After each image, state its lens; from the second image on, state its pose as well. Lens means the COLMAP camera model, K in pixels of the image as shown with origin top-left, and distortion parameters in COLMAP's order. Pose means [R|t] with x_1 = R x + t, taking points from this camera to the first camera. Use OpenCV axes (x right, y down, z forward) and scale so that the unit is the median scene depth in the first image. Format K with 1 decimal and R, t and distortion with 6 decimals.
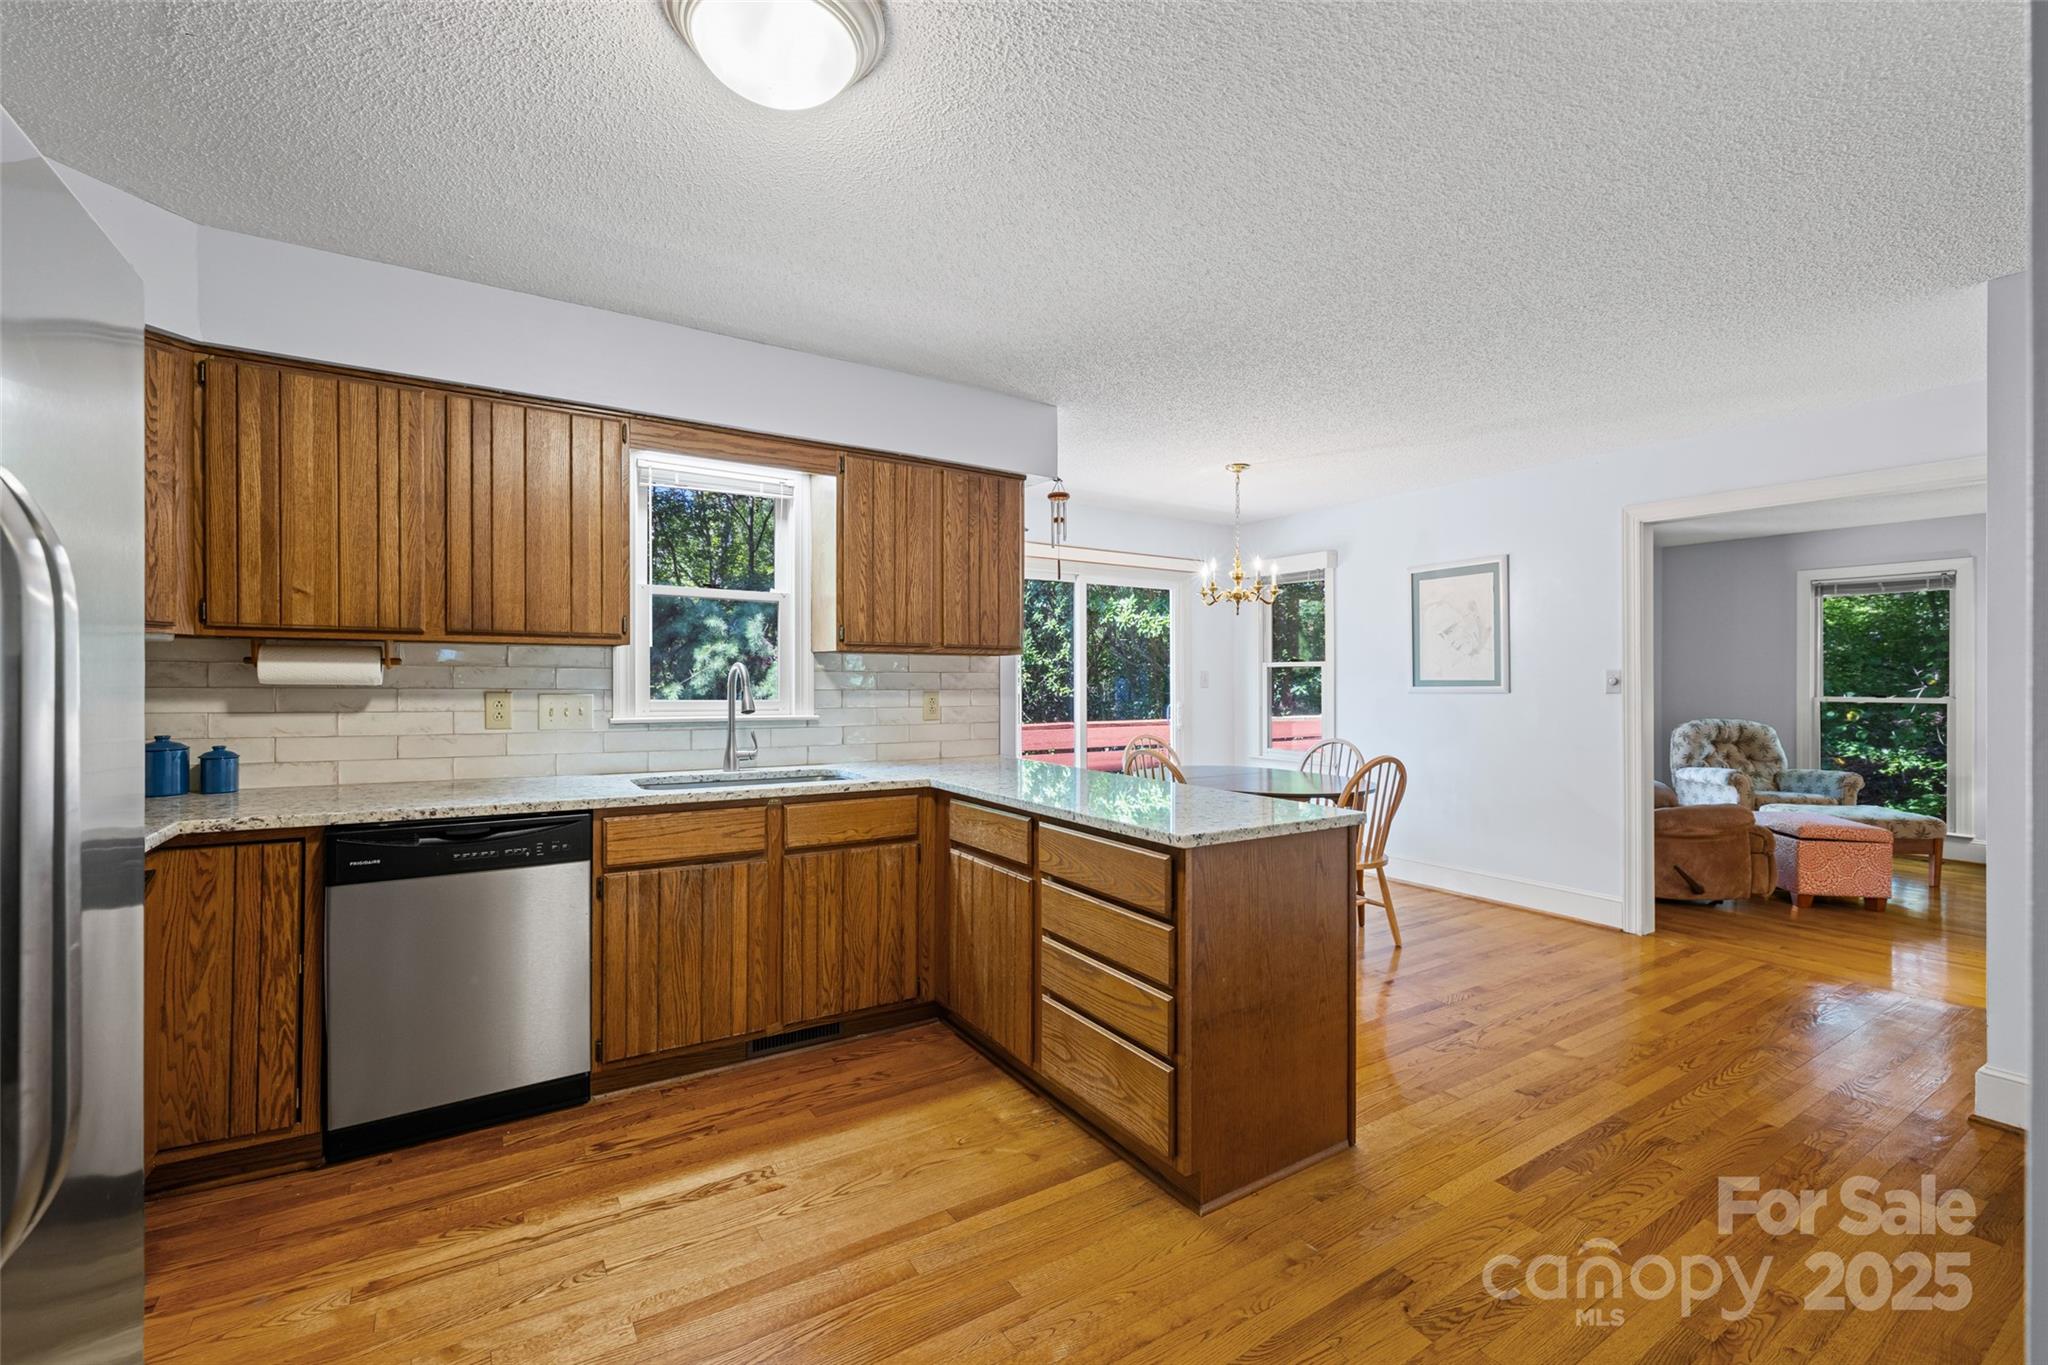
lens RADIAL K [[876.9, 0, 1012.3], [0, 876.9, 678.1], [0, 0, 1]] dist [-0.001635, -0.000190]
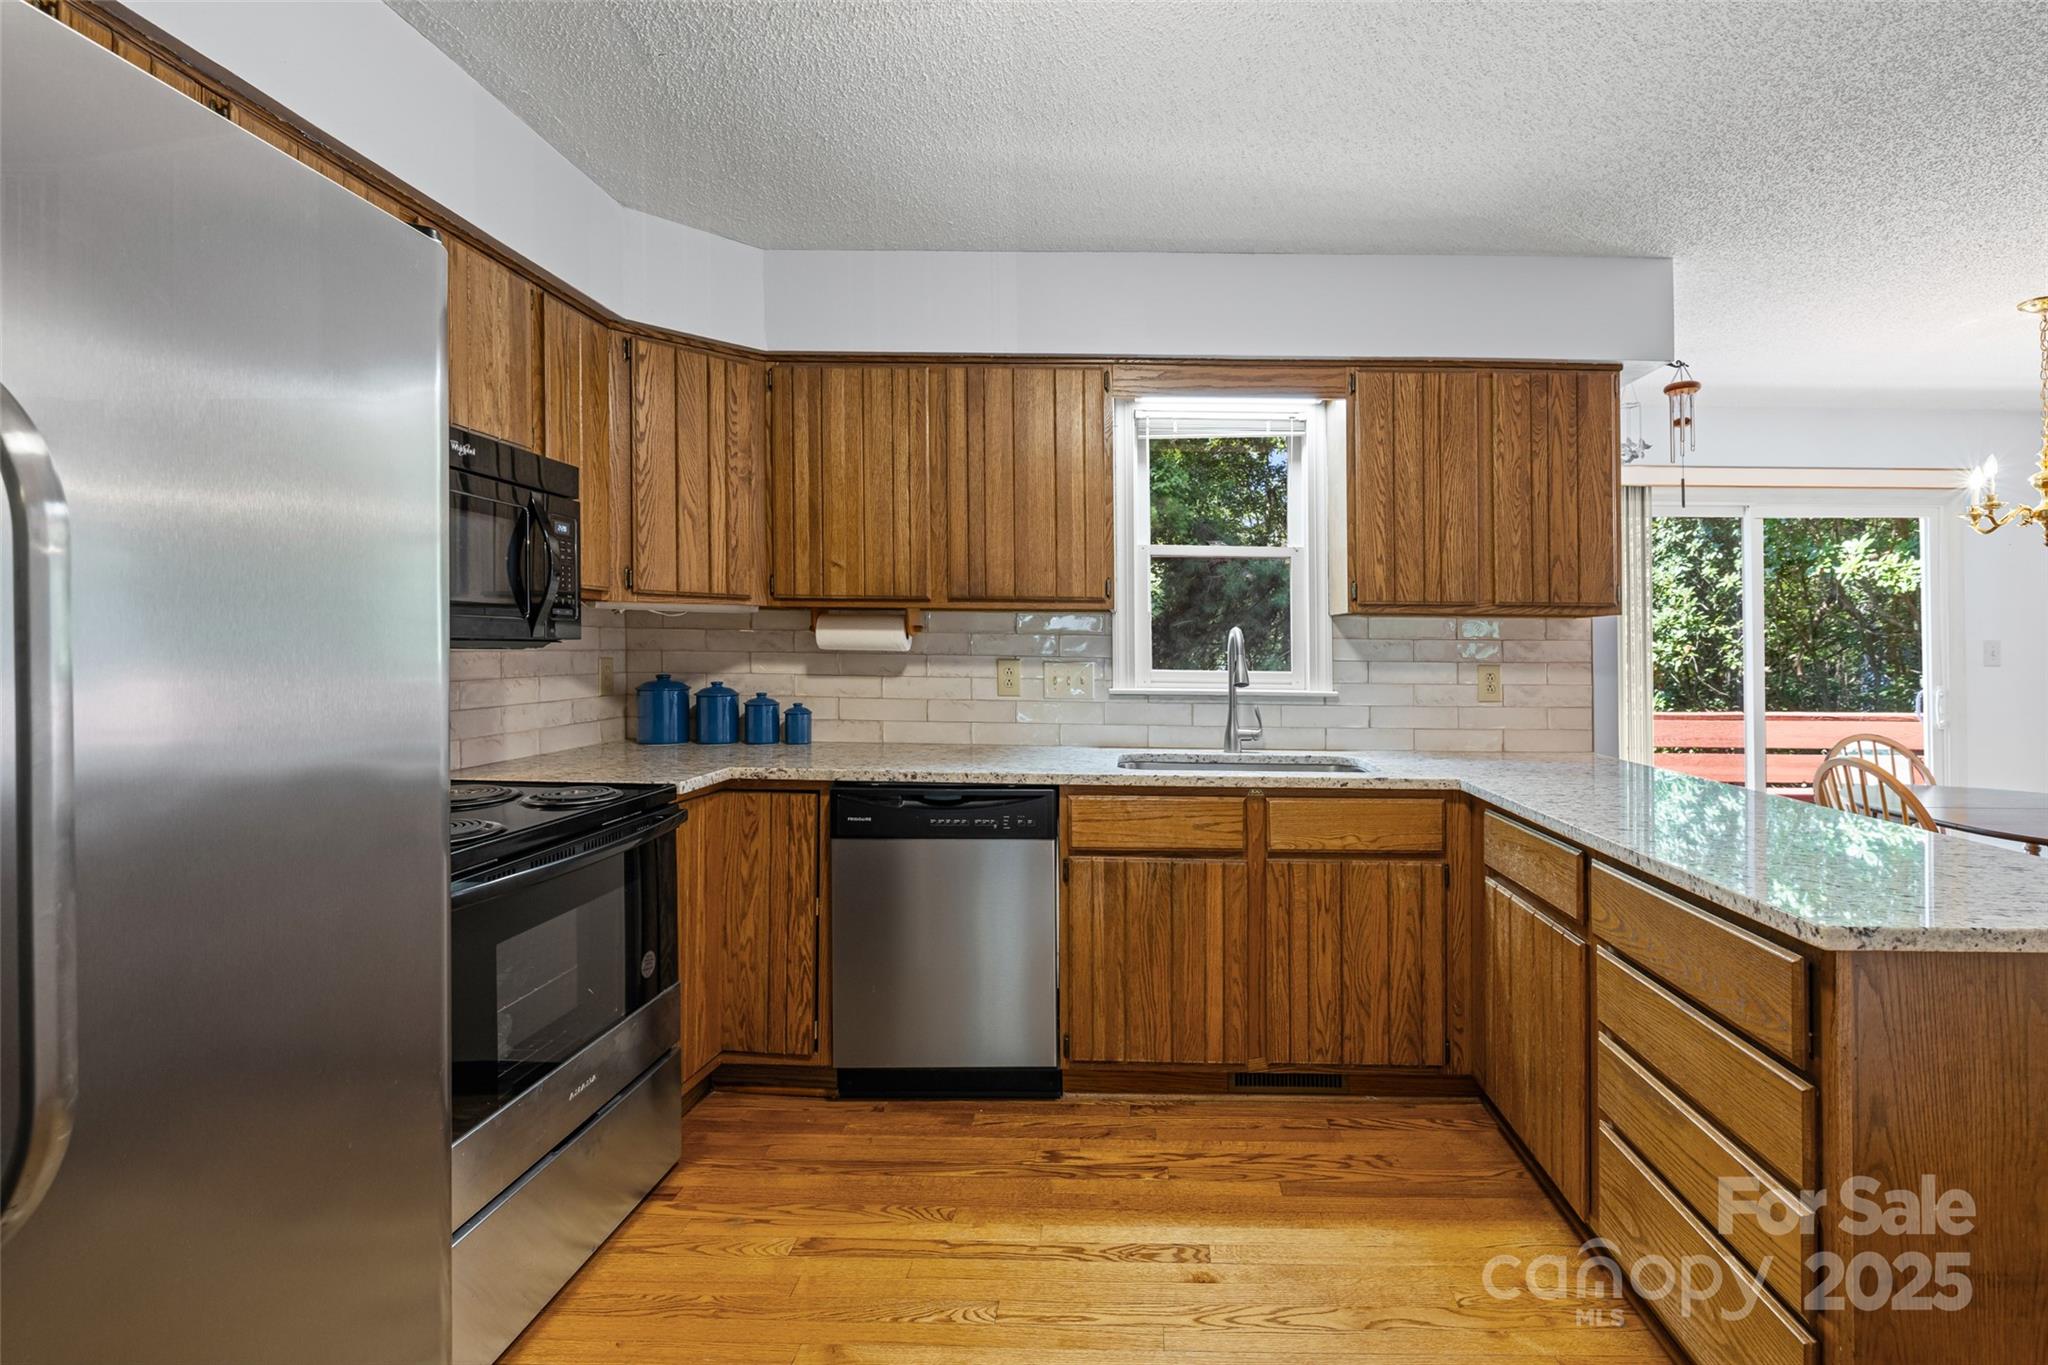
lens RADIAL K [[876.9, 0, 1183.0], [0, 876.9, 644.3], [0, 0, 1]] dist [-0.001635, -0.000190]
pose [[0.842740, -0.001890, -0.538318, 0.130019], [-0.005001, 0.999923, -0.011339, 0.009965], [0.538298, 0.012247, 0.842665, 0.275486]]
